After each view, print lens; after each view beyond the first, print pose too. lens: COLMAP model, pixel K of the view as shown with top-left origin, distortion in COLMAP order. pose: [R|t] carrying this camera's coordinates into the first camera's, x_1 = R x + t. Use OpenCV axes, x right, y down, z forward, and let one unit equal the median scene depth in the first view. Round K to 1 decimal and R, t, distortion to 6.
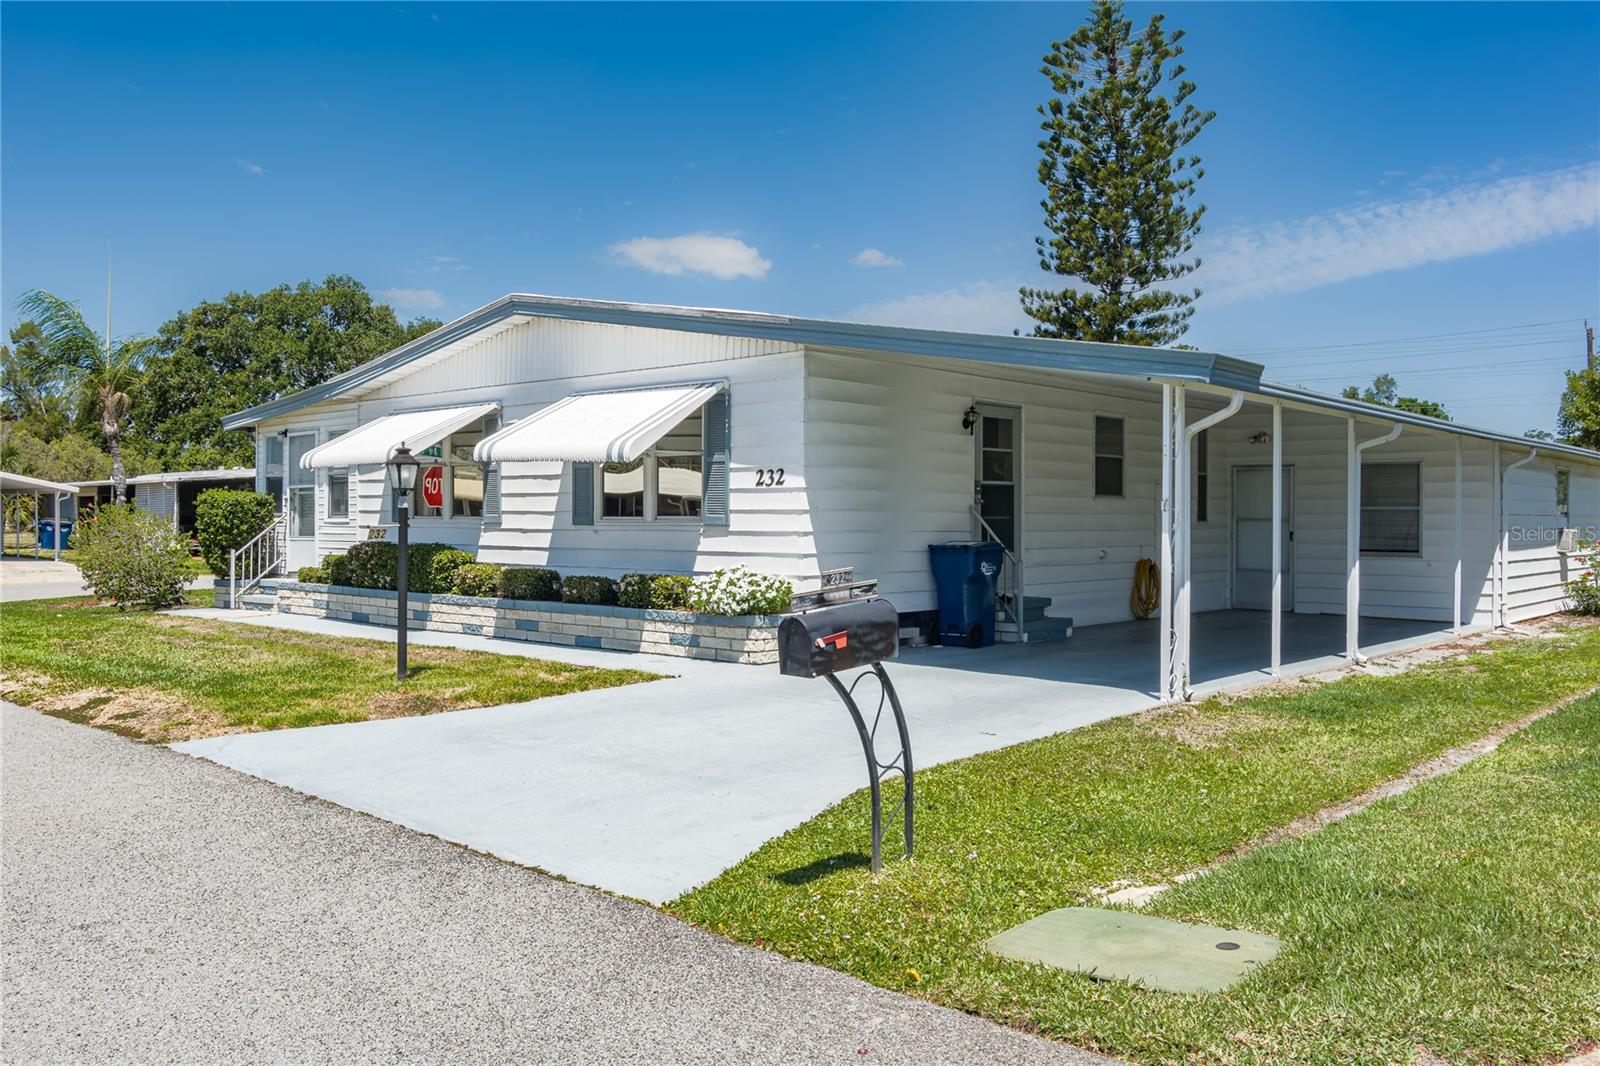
lens RADIAL K [[1296.8, 0, 800.0], [0, 1296.8, 533.0], [0, 0, 1]] dist [-0.066738, -0.003227]
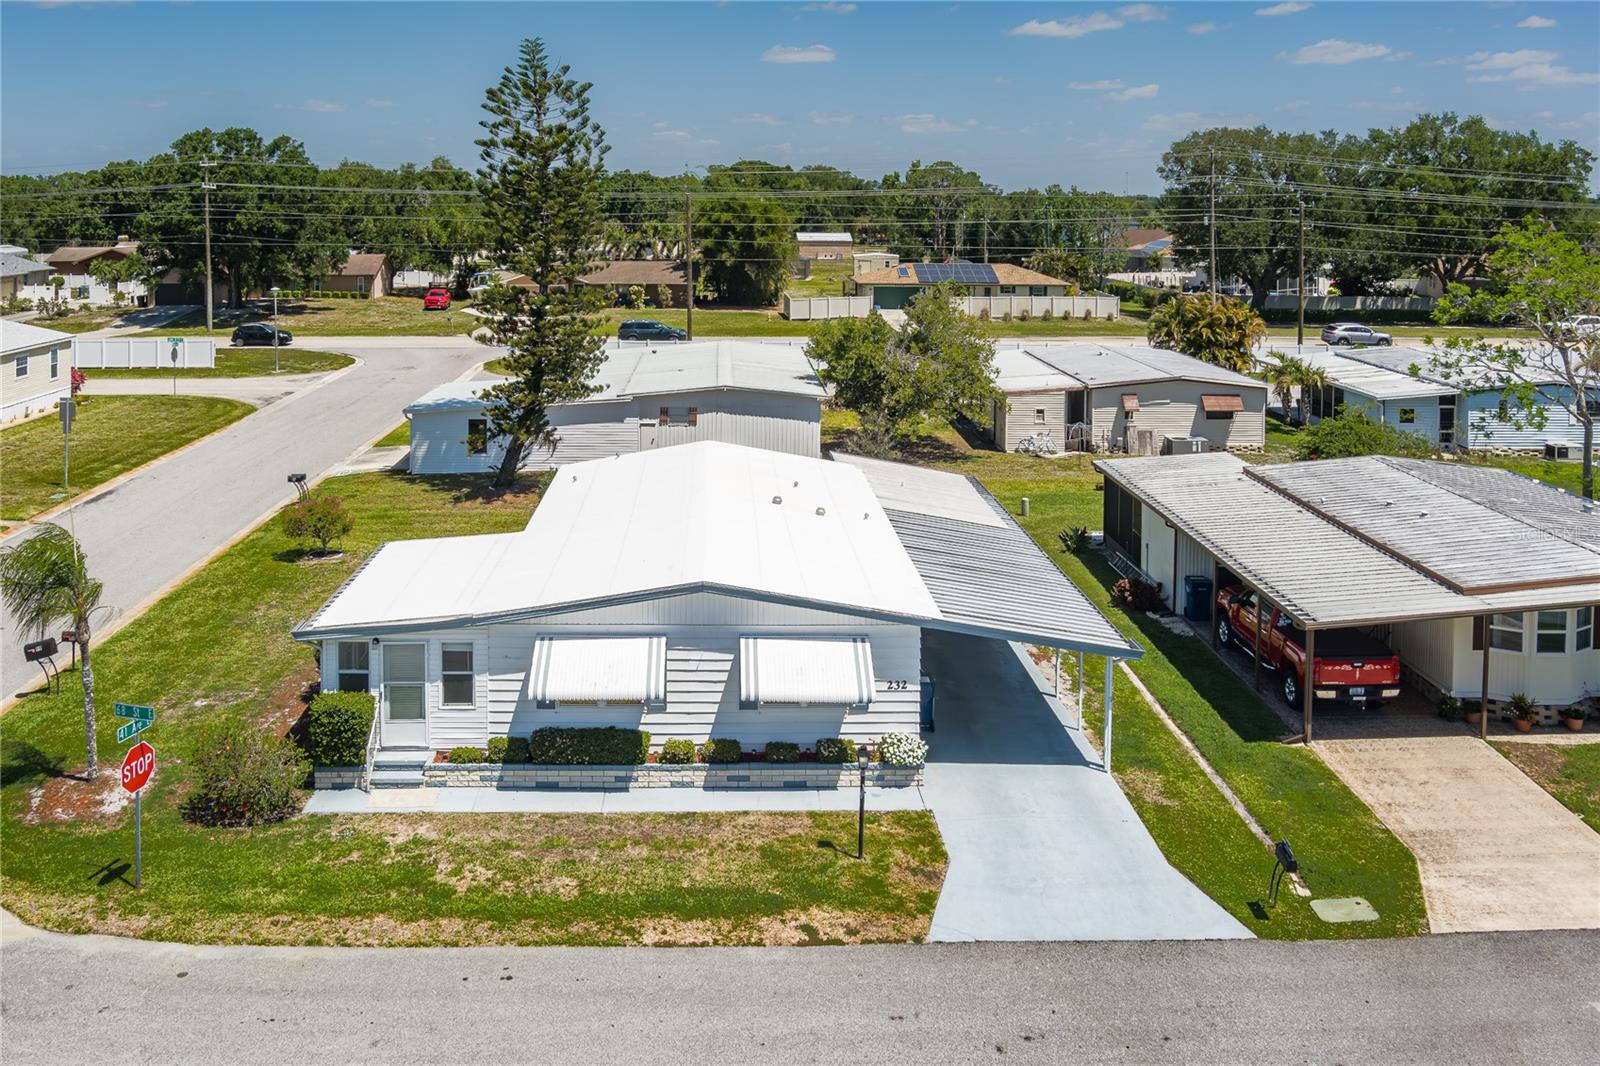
lens RADIAL K [[1338.1, 0, 732.1], [0, 1338.1, 234.8], [0, 0, 1]] dist [-0.012901, -0.032822]
pose [[0.727563, -0.016509, 0.685842, -1.400016], [0.003929, 0.999794, 0.019897, -0.677636], [-0.686029, -0.011782, 0.727478, -0.279846]]
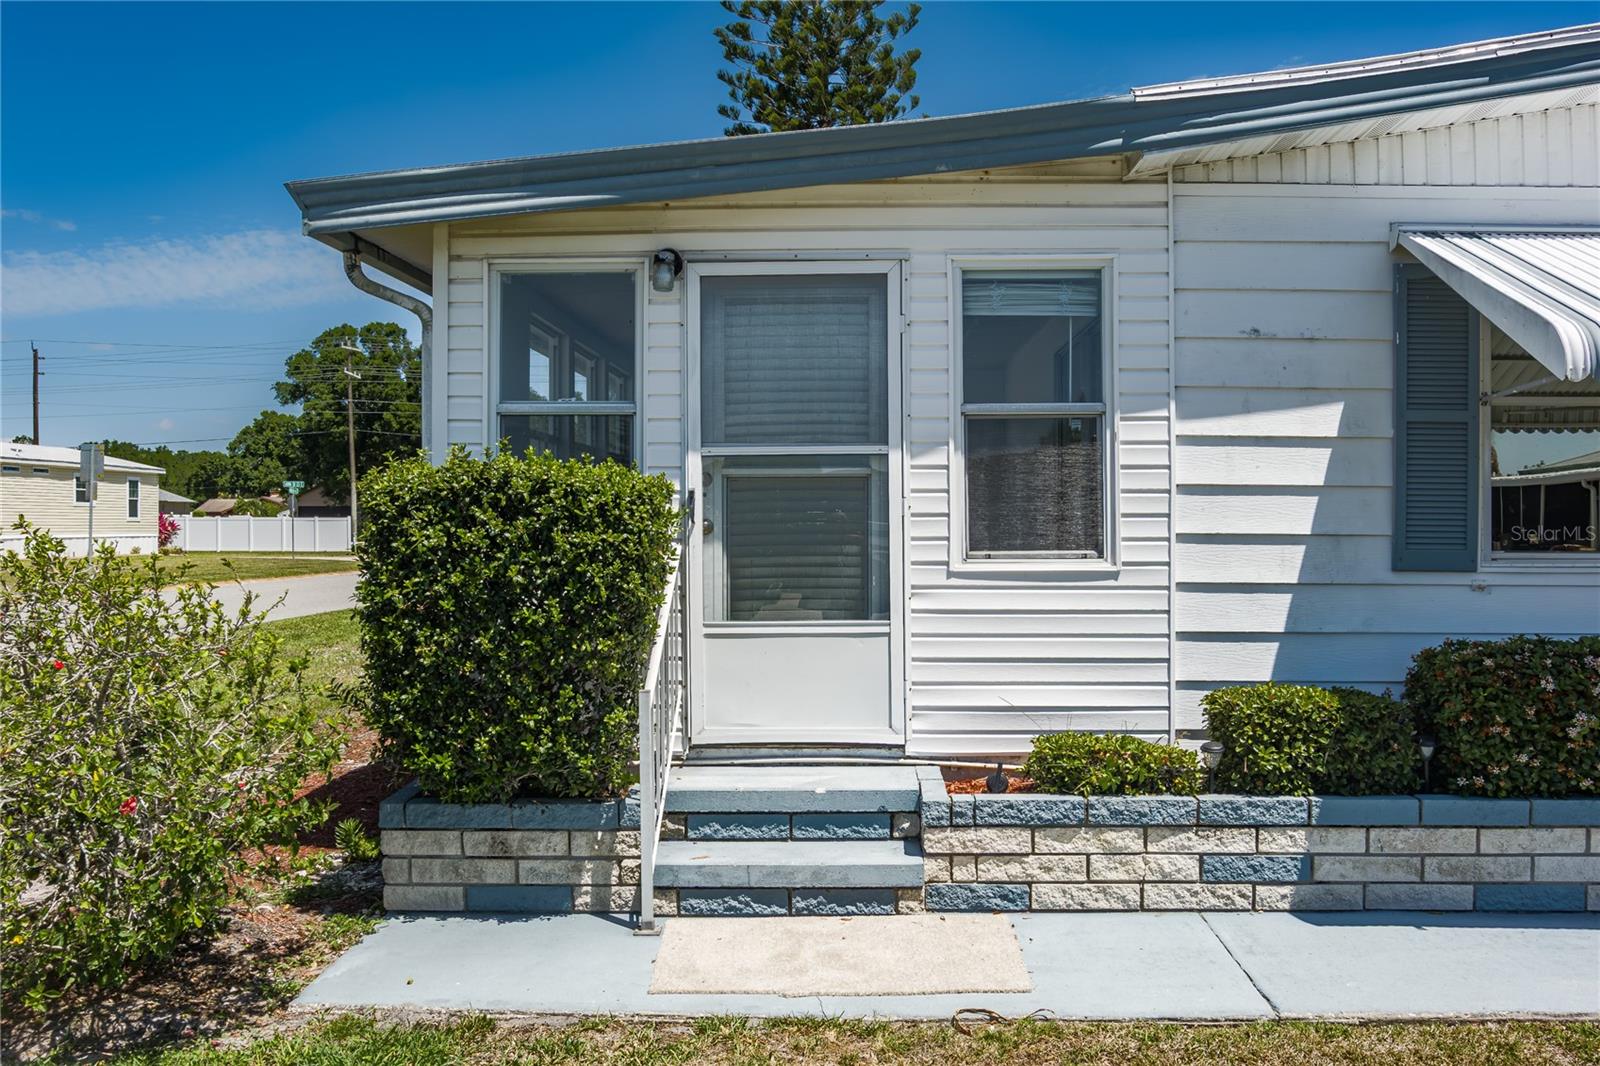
lens RADIAL K [[1288.9, 0, 804.3], [0, 1288.9, 526.4], [0, 0, 1]] dist [-0.057654, -0.006672]
pose [[0.765330, -0.003781, 0.643627, -0.750256], [0.008674, 0.999953, -0.004440, -0.022842], [-0.643580, 0.008981, 0.765326, 1.014942]]
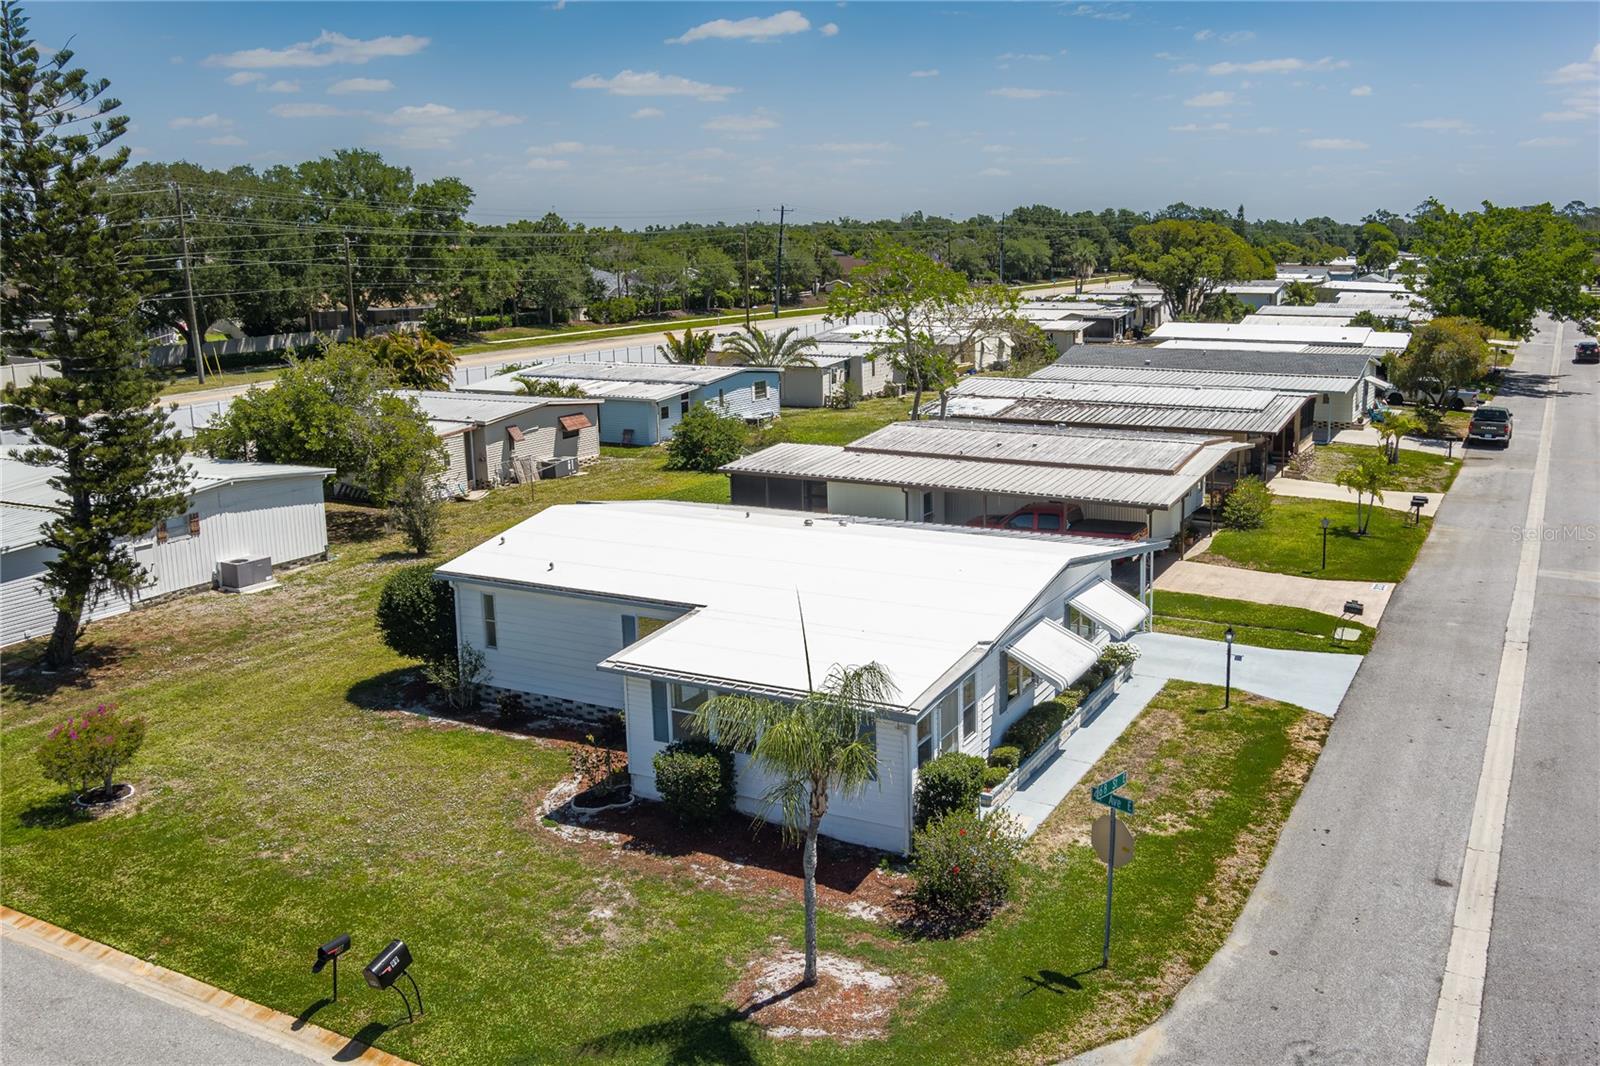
lens RADIAL K [[1358.9, 0, 900.7], [0, 1358.9, 483.4], [0, 0, 1]] dist [-0.061384, 0.009962]
pose [[-0.281180, -0.173542, 0.943833, -2.085041], [0.023323, 0.981987, 0.187506, -0.692886], [-0.959372, 0.074736, -0.272068, 1.819247]]
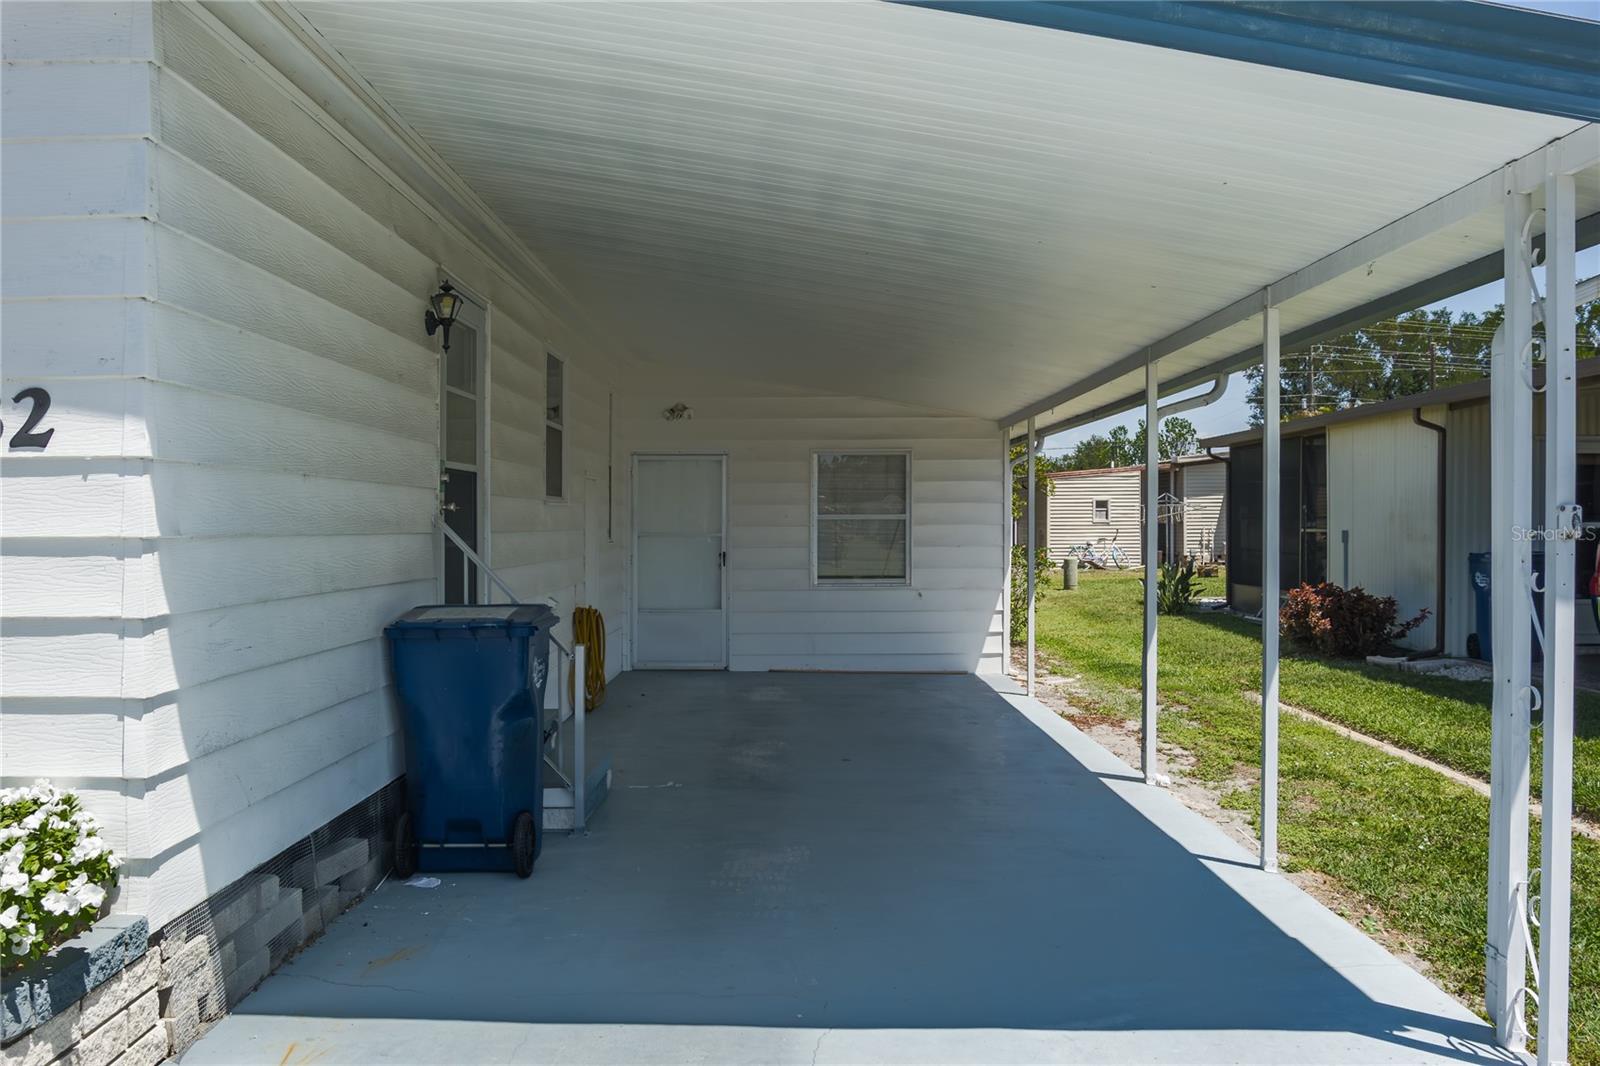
lens RADIAL K [[1296.8, 0, 800.0], [0, 1296.8, 533.0], [0, 0, 1]] dist [-0.066738, -0.003227]
pose [[0.734505, -0.012446, 0.678489, -0.065829], [0.015494, 0.999879, 0.001568, -0.014843], [-0.678426, 0.009361, 0.734609, 0.595197]]
